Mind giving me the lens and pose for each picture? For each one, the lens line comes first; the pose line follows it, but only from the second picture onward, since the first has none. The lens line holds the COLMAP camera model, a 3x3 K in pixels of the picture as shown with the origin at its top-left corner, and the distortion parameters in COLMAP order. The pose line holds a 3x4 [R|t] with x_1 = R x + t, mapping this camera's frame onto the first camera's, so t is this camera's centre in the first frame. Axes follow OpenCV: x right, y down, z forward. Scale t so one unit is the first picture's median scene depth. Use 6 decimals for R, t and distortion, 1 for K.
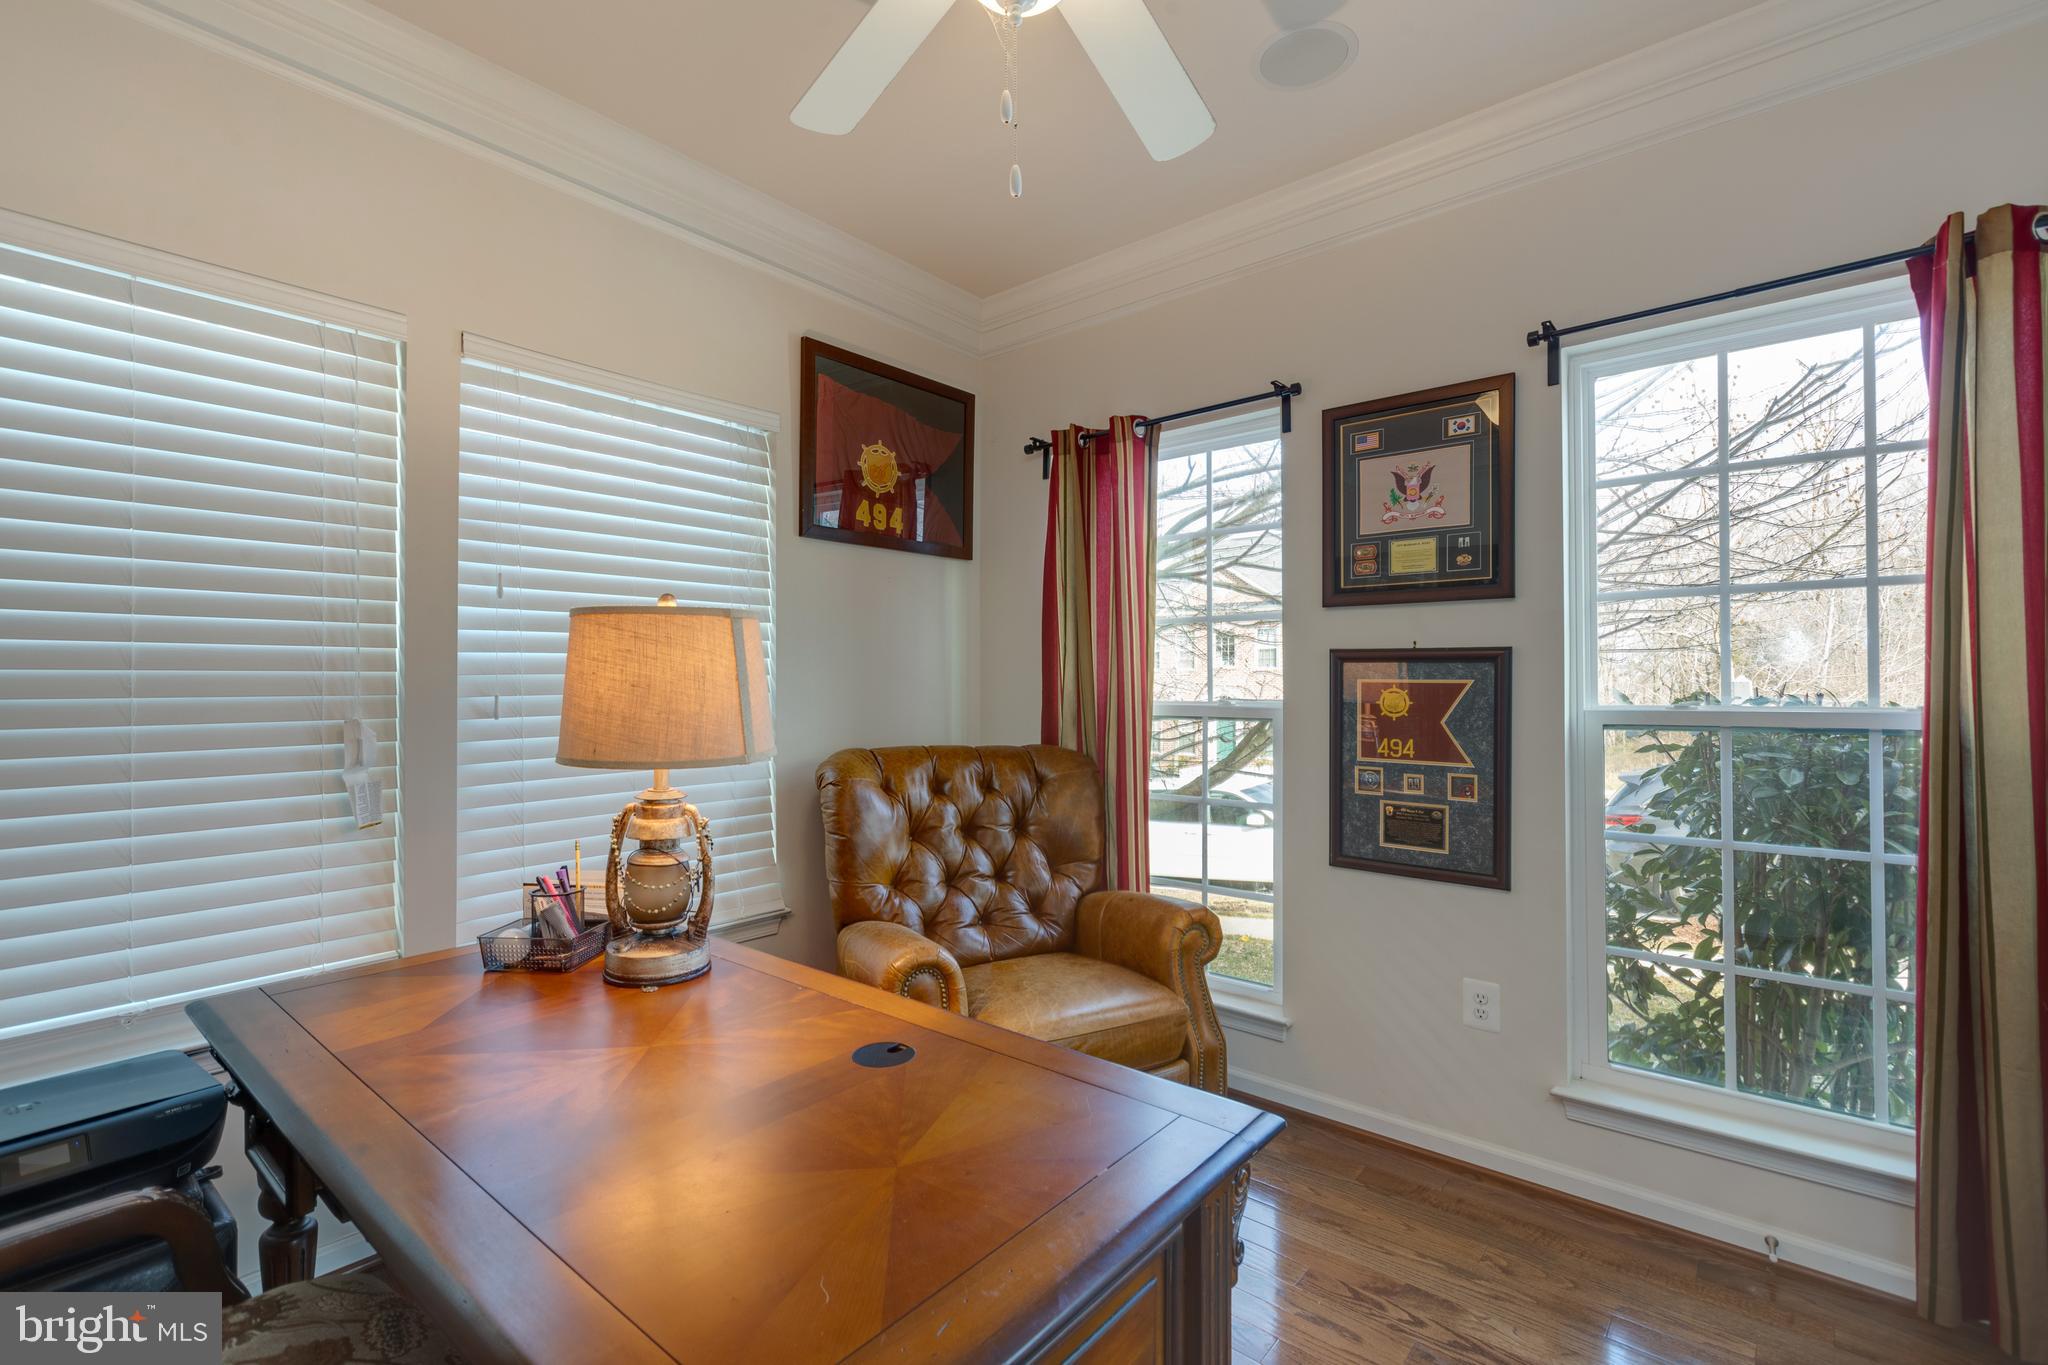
lens RADIAL K [[909.2, 0, 1022.1], [0, 909.2, 676.6], [0, 0, 1]] dist [0.005471, -0.001632]
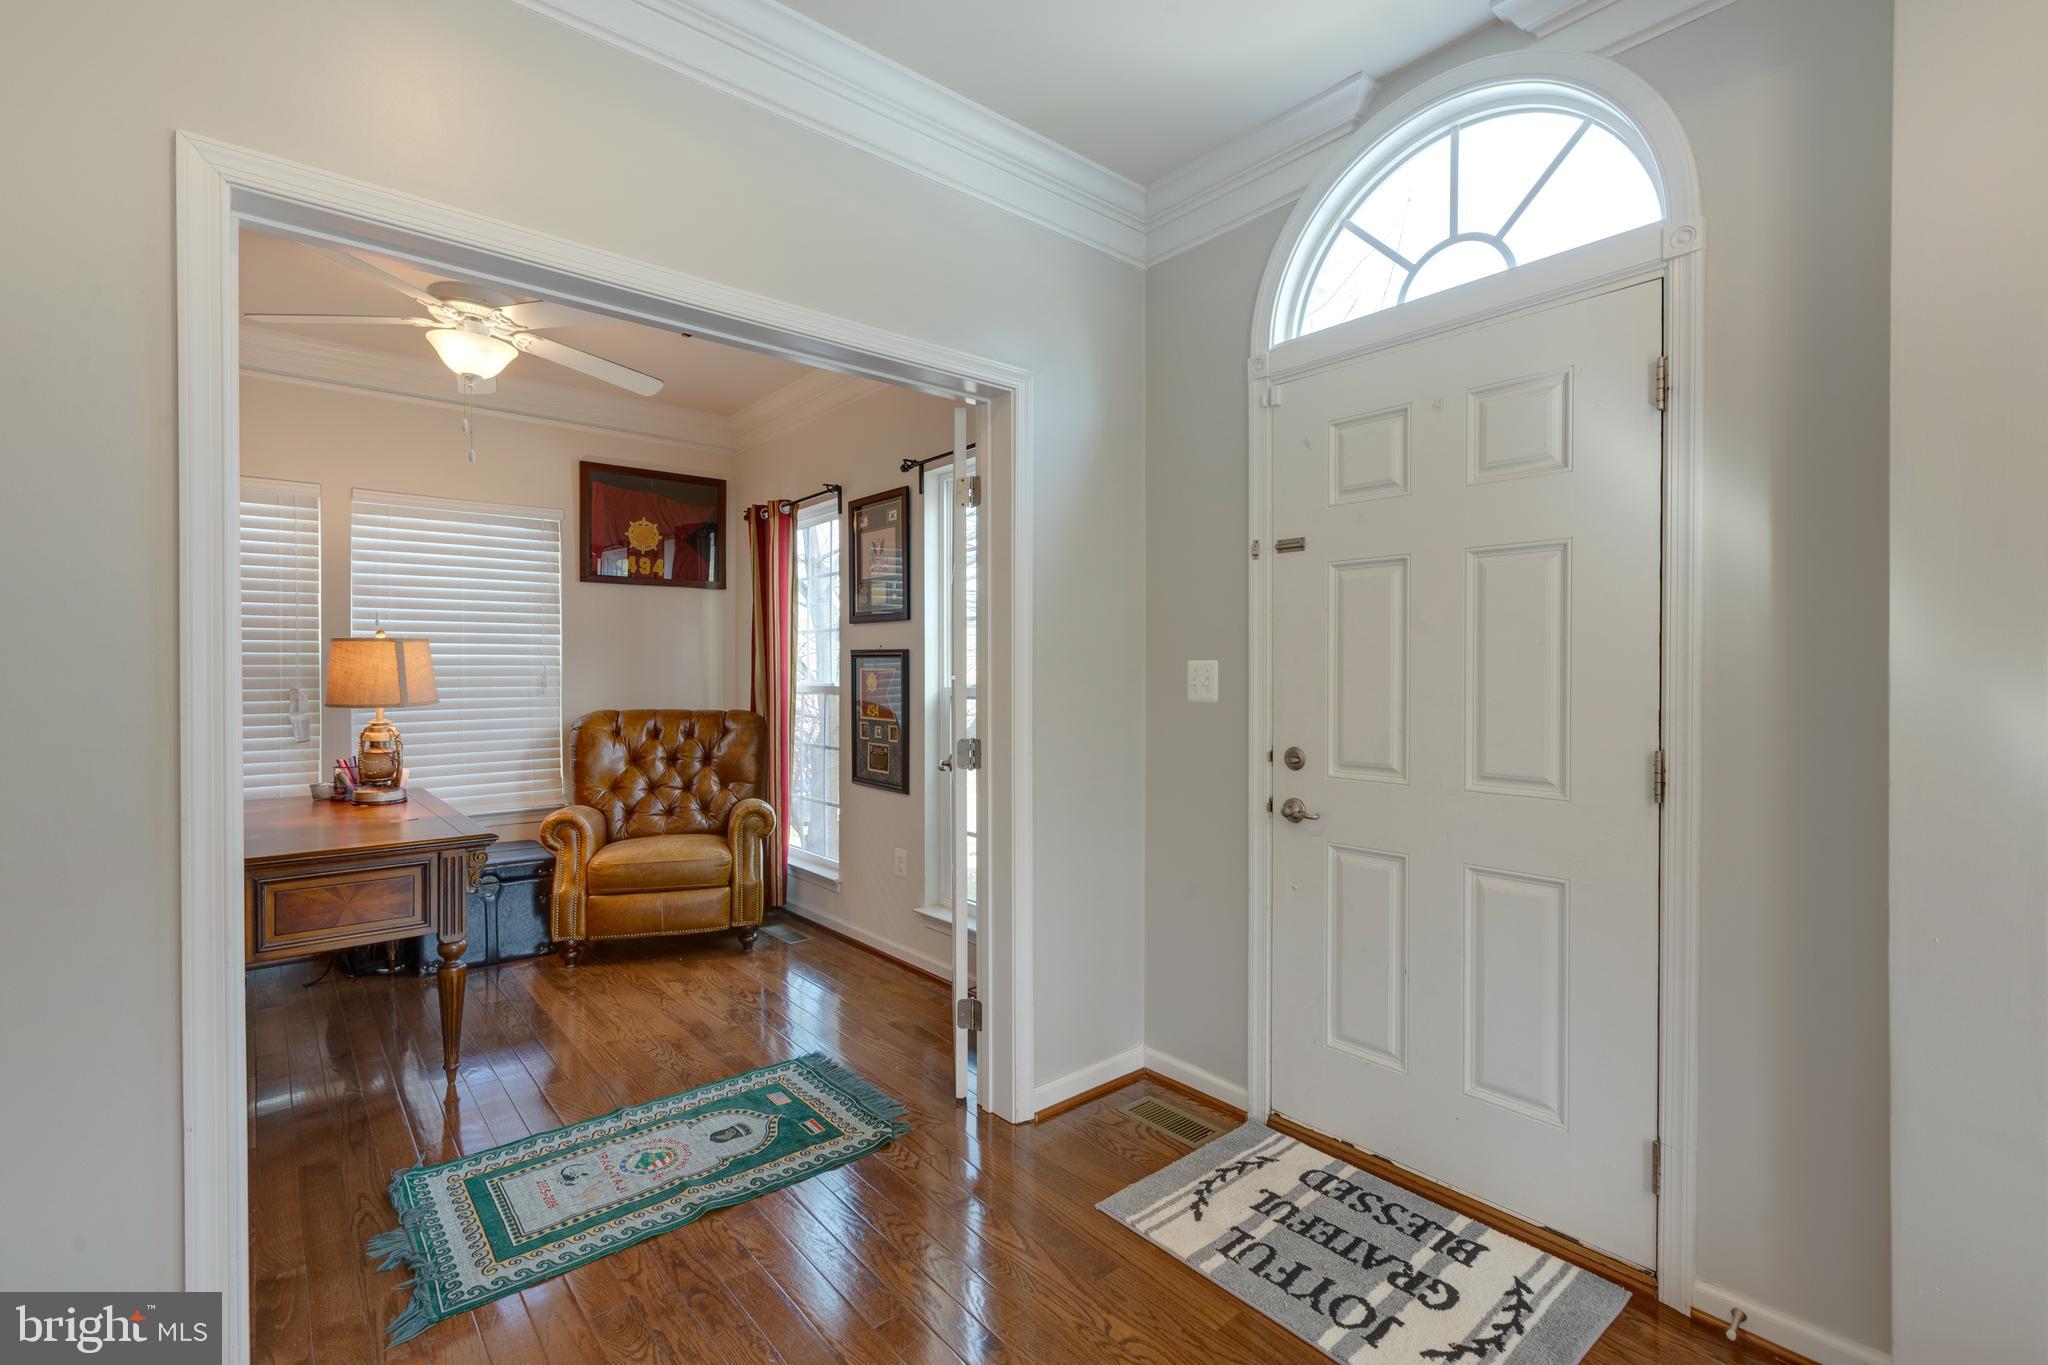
lens RADIAL K [[909.2, 0, 1022.1], [0, 909.2, 676.6], [0, 0, 1]] dist [0.005471, -0.001632]
pose [[0.985906, 0.001379, -0.167294, 0.937779], [0.000985, 0.999901, 0.014050, -0.005107], [0.167296, -0.014017, 0.985807, -0.565815]]
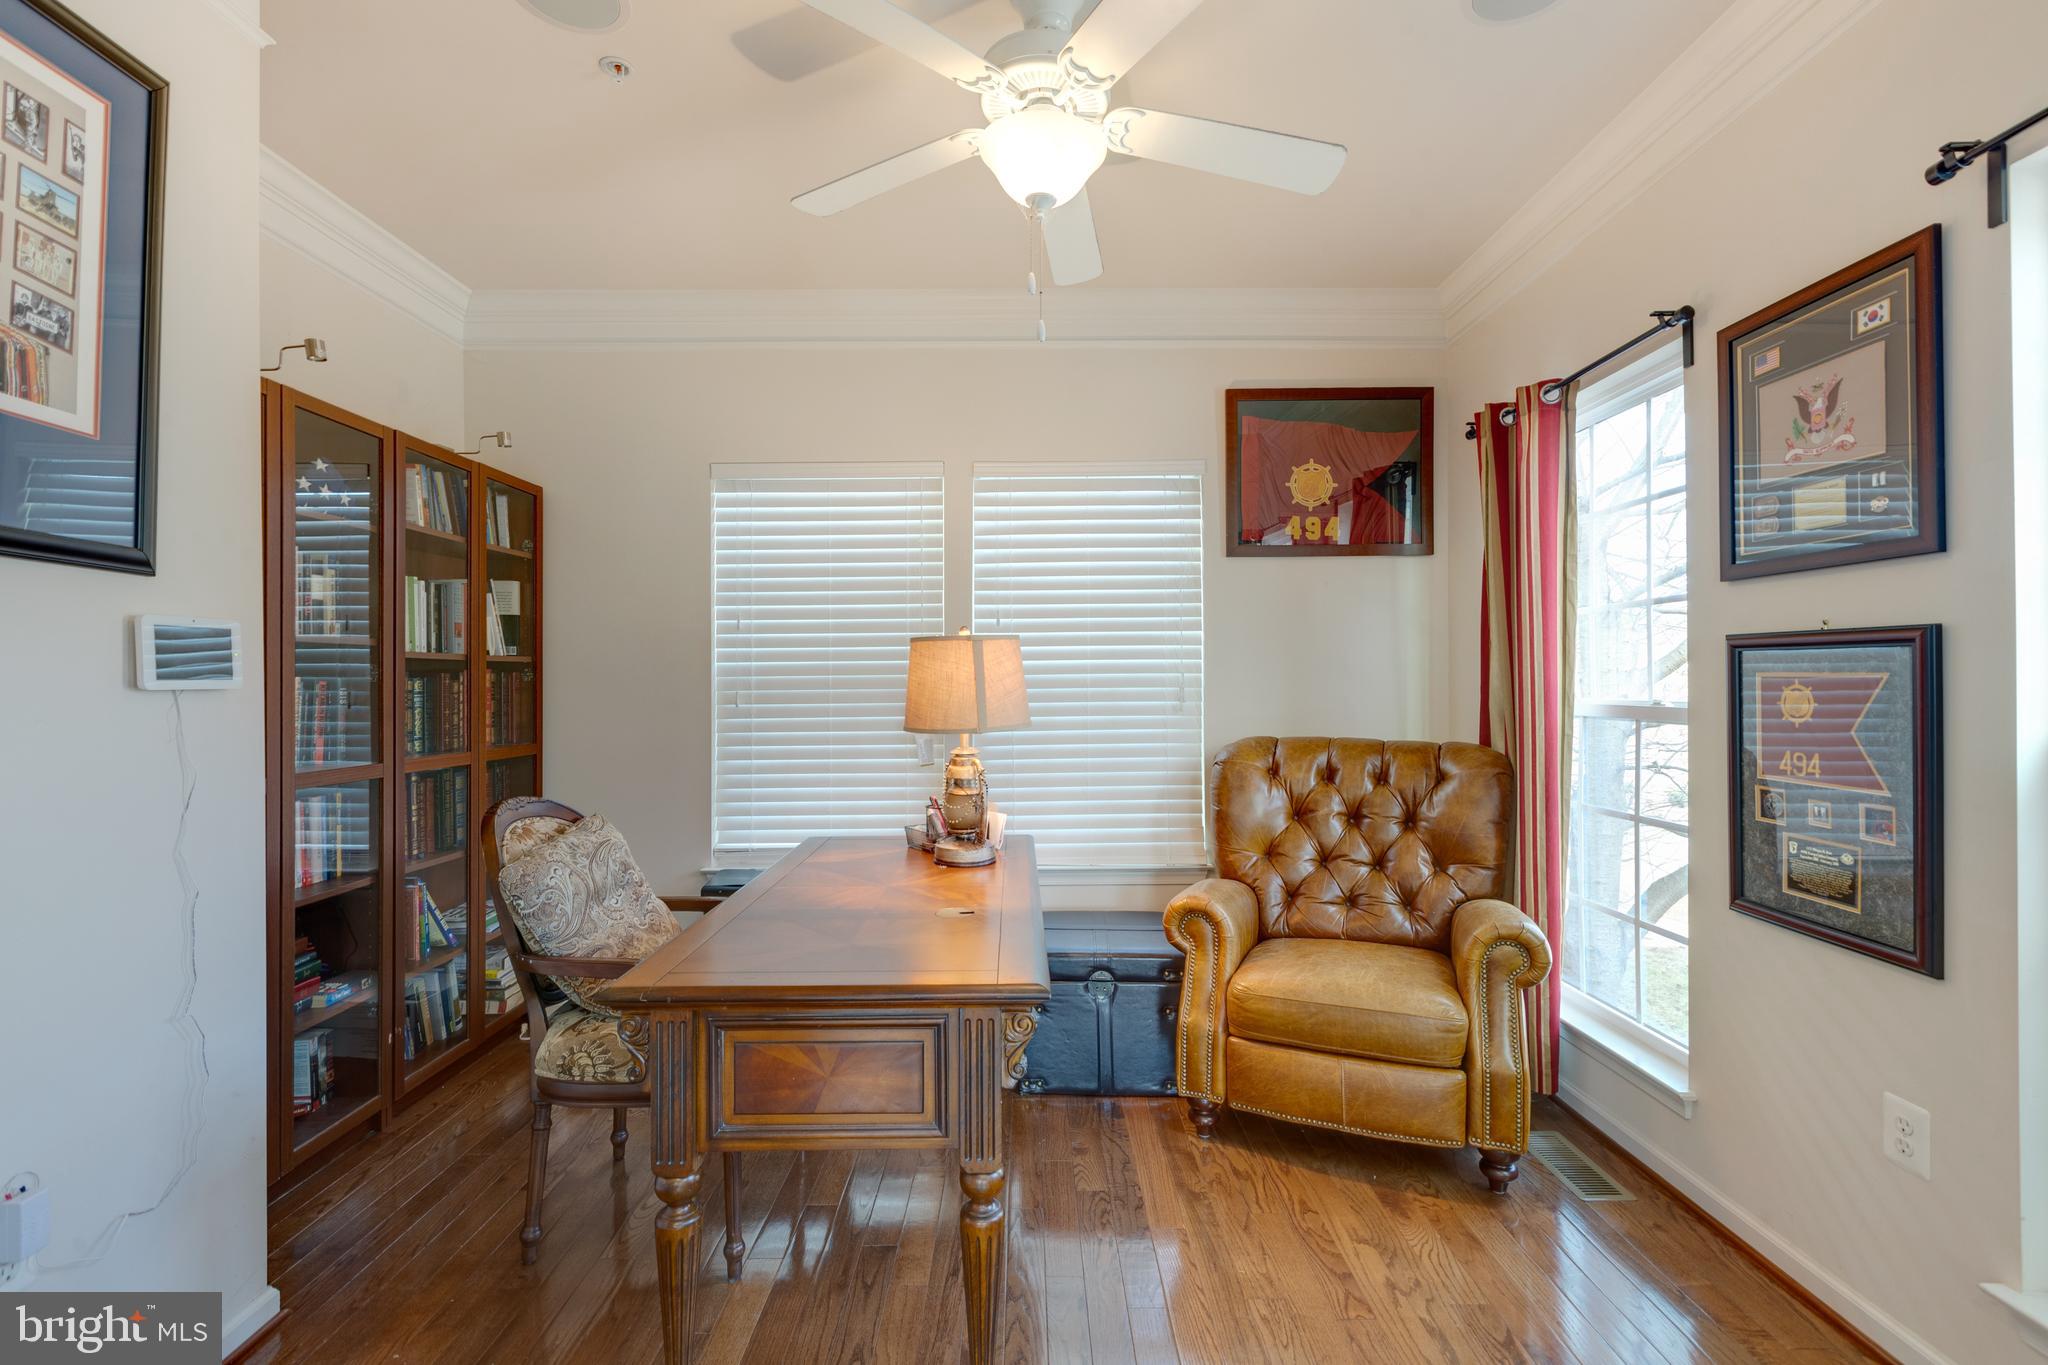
lens RADIAL K [[910.2, 0, 1024.0], [0, 910.2, 682.5], [0, 0, 1]] dist [0.003596, 0.000227]
pose [[0.647047, -0.001590, -0.762449, 0.562849], [0.010674, 0.999919, 0.006973, -0.001088], [0.762376, -0.012650, 0.647011, 0.026838]]
